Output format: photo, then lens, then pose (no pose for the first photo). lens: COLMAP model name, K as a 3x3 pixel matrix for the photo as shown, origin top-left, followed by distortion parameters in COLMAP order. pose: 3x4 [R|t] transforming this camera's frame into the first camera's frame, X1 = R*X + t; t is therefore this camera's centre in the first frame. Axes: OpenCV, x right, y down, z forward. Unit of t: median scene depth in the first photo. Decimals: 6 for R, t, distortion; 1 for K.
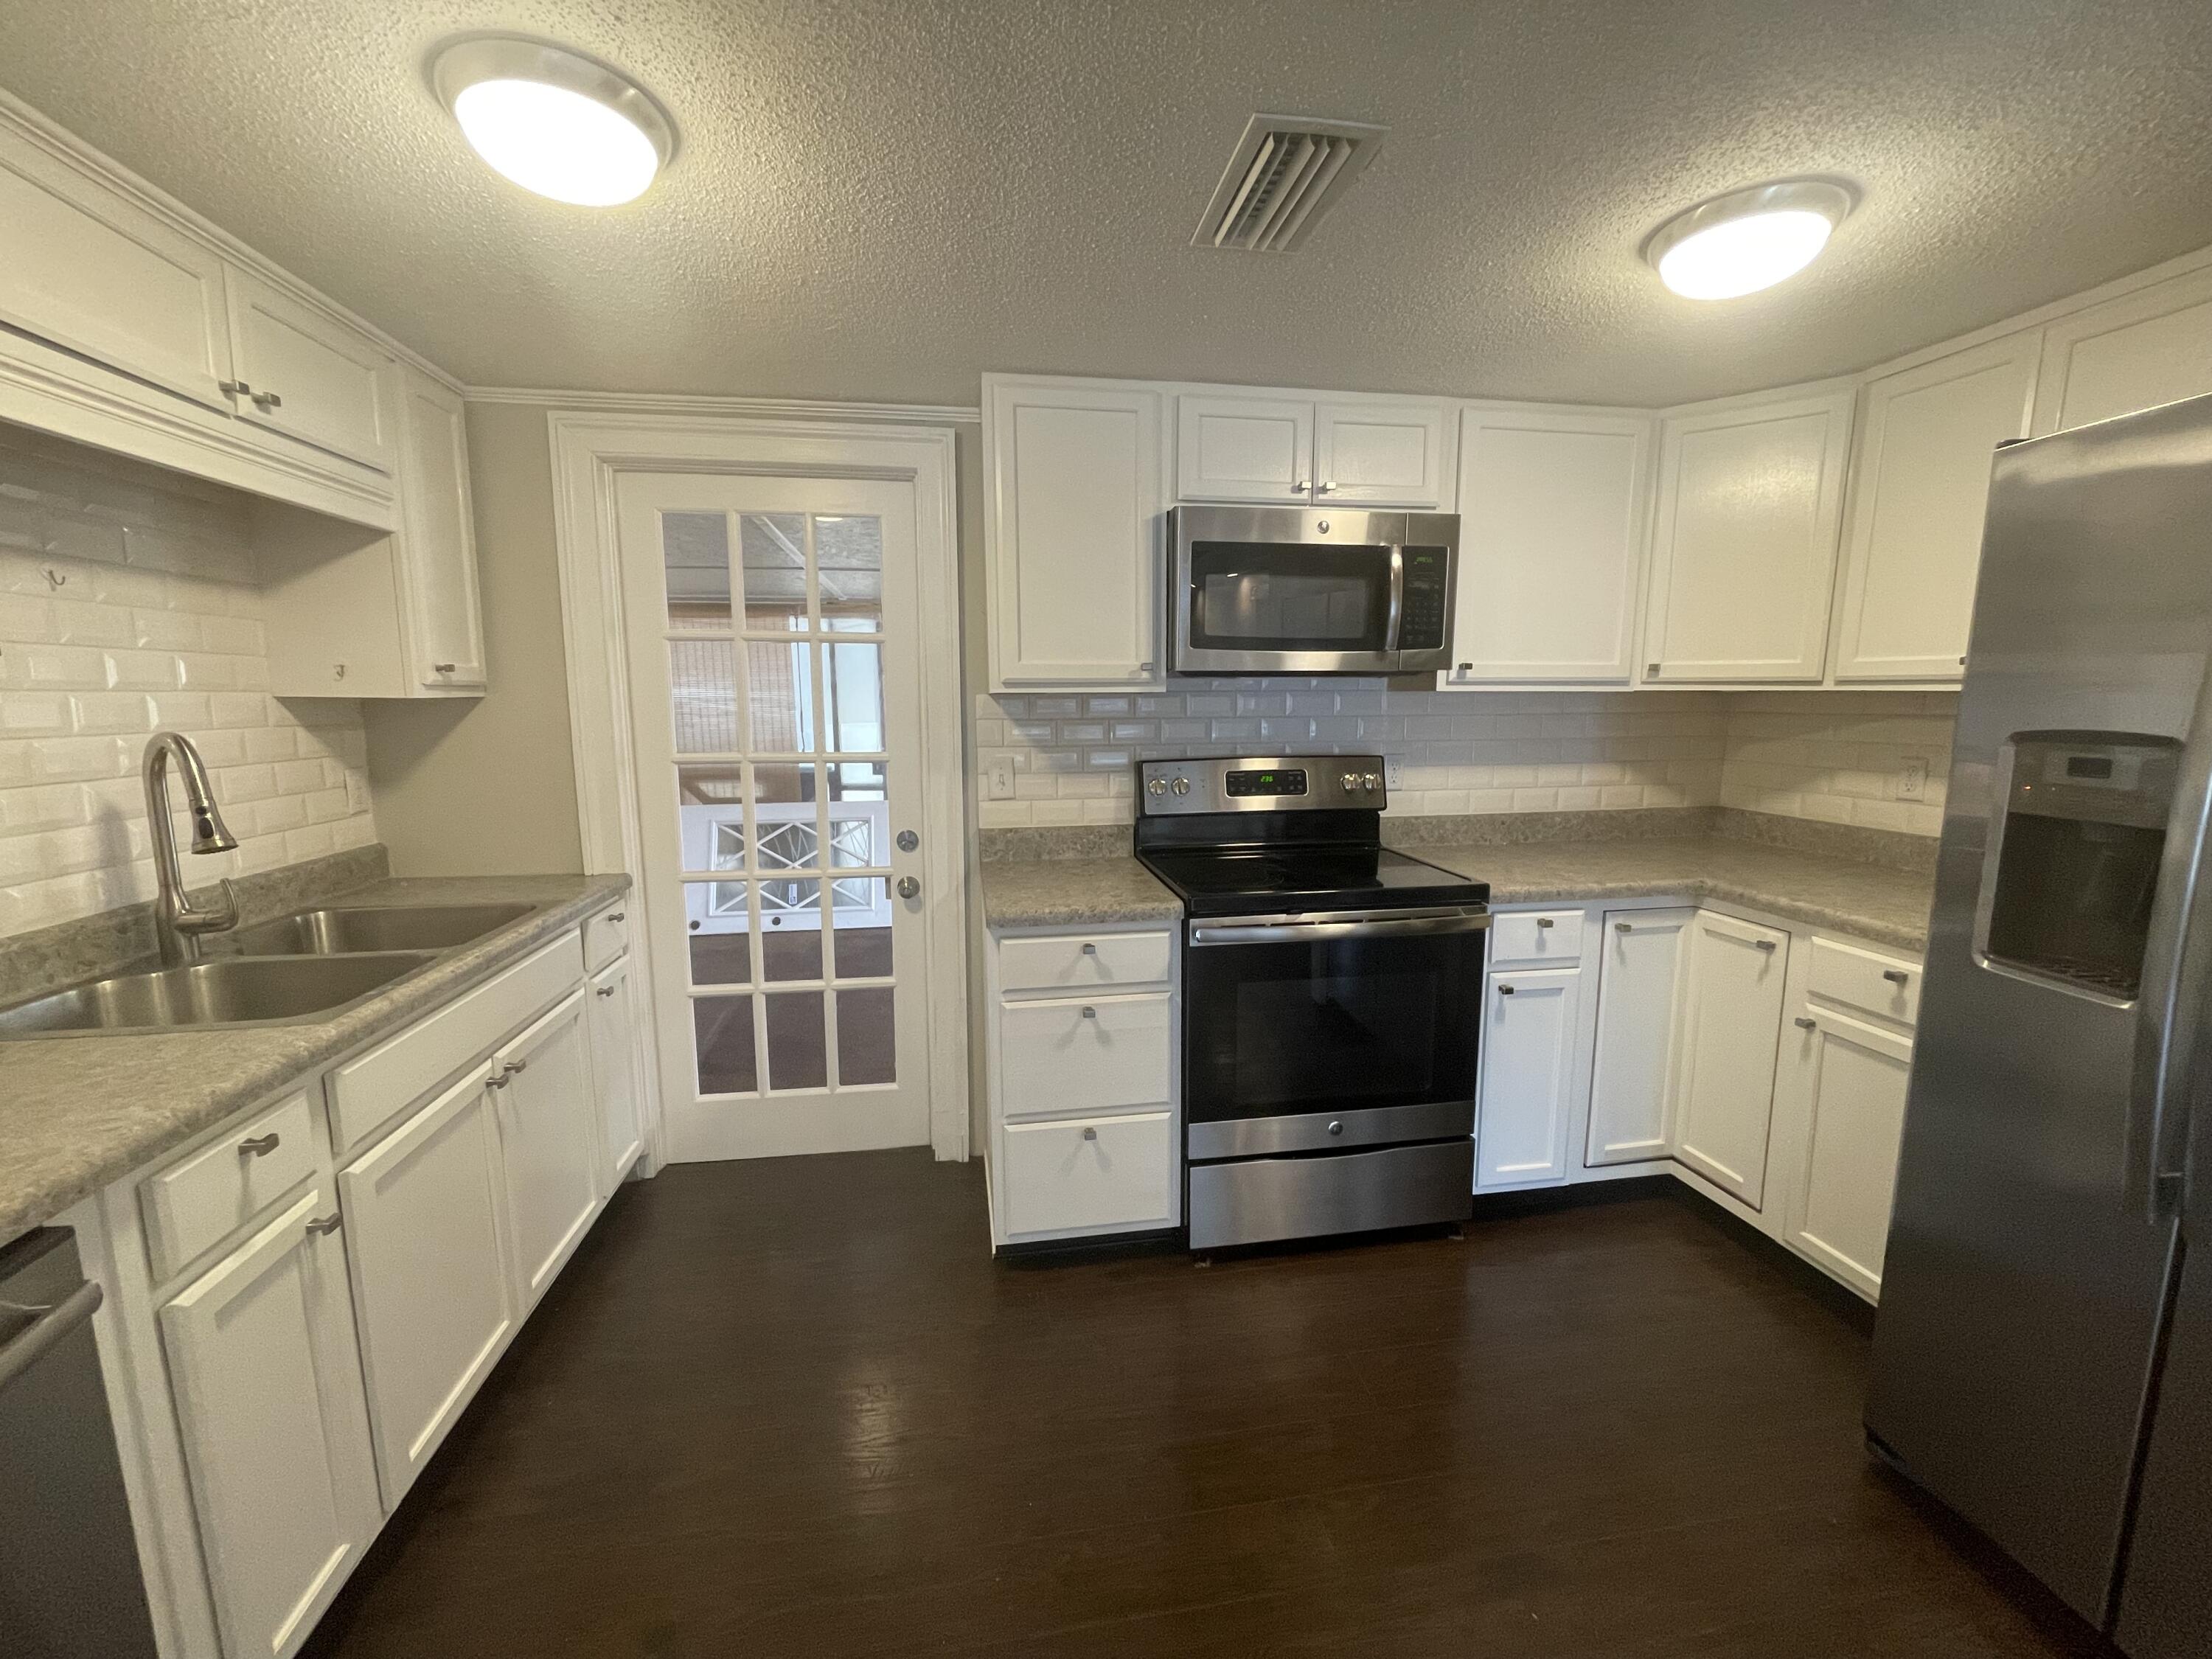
lens RADIAL K [[896.8, 0, 1103.1], [0, 896.8, 828.0], [0, 0, 1]] dist [0.000312, -0.000007]
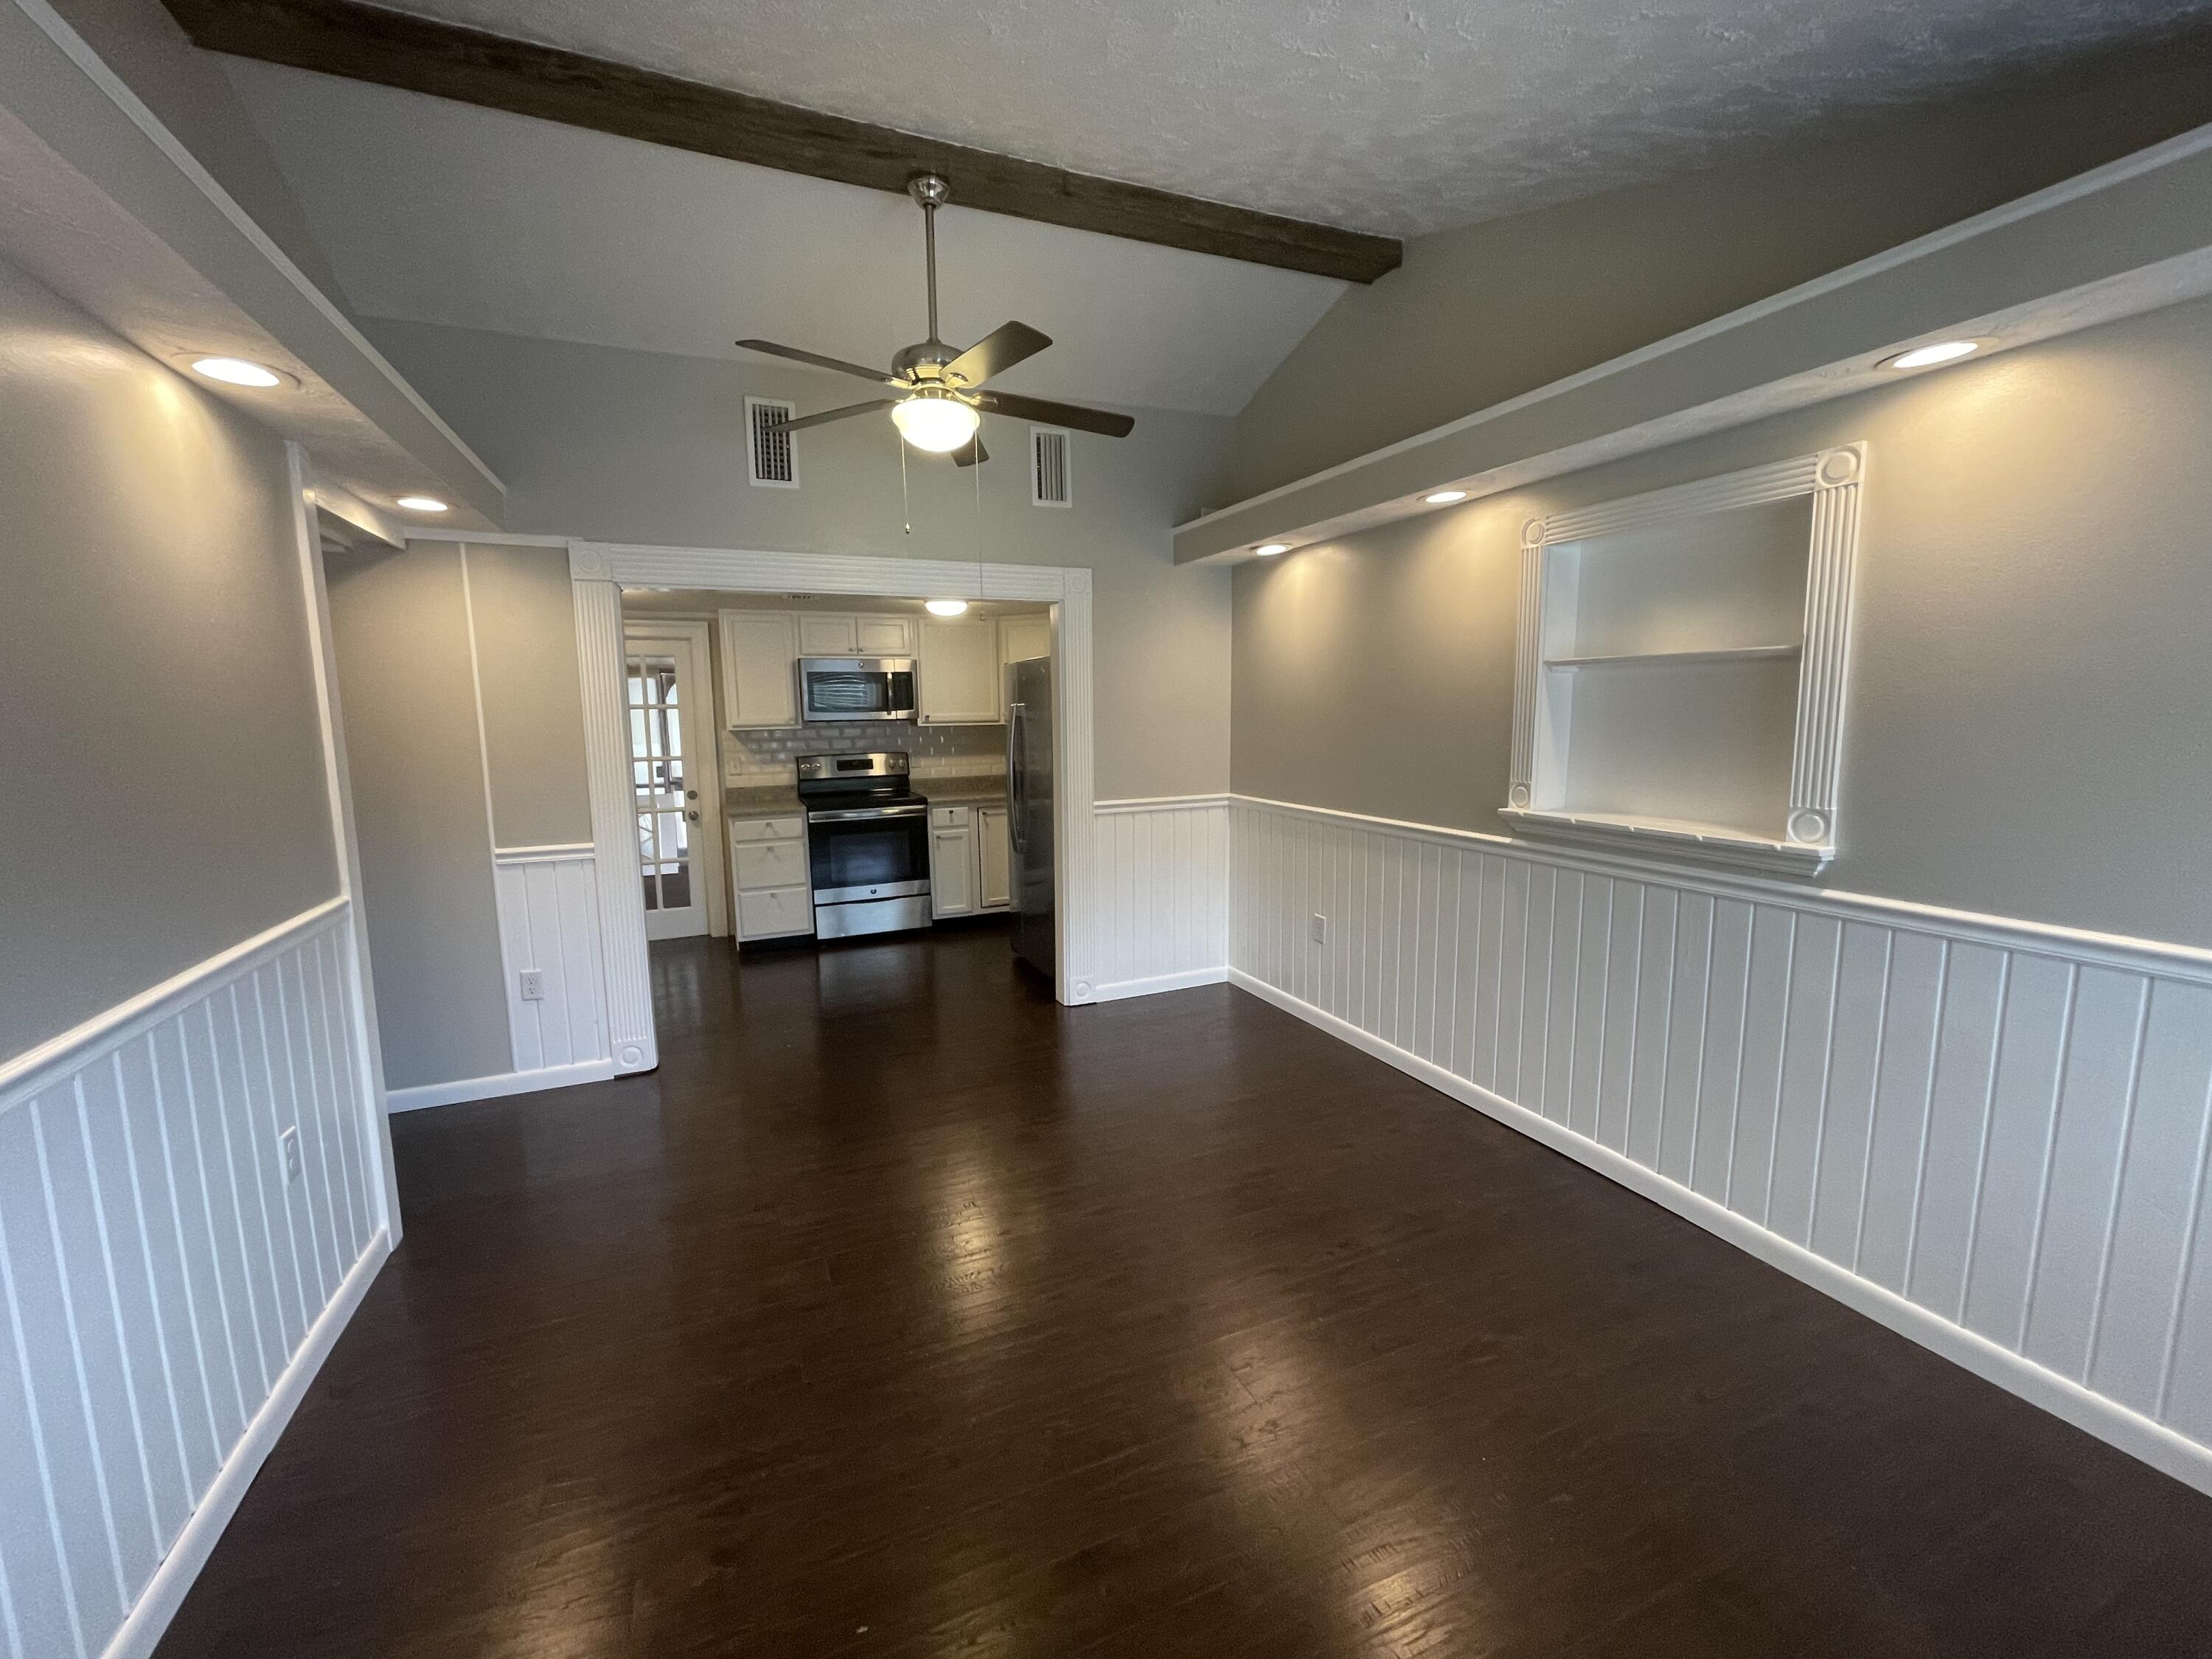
lens RADIAL K [[896.8, 0, 1112.8], [0, 896.8, 829.3], [0, 0, 1]] dist [0.000312, -0.000007]
pose [[0.968250, -0.044591, 0.245973, 0.277118], [0.047693, 0.998840, -0.006666, 0.186387], [-0.245391, 0.018186, 0.969254, -1.624658]]
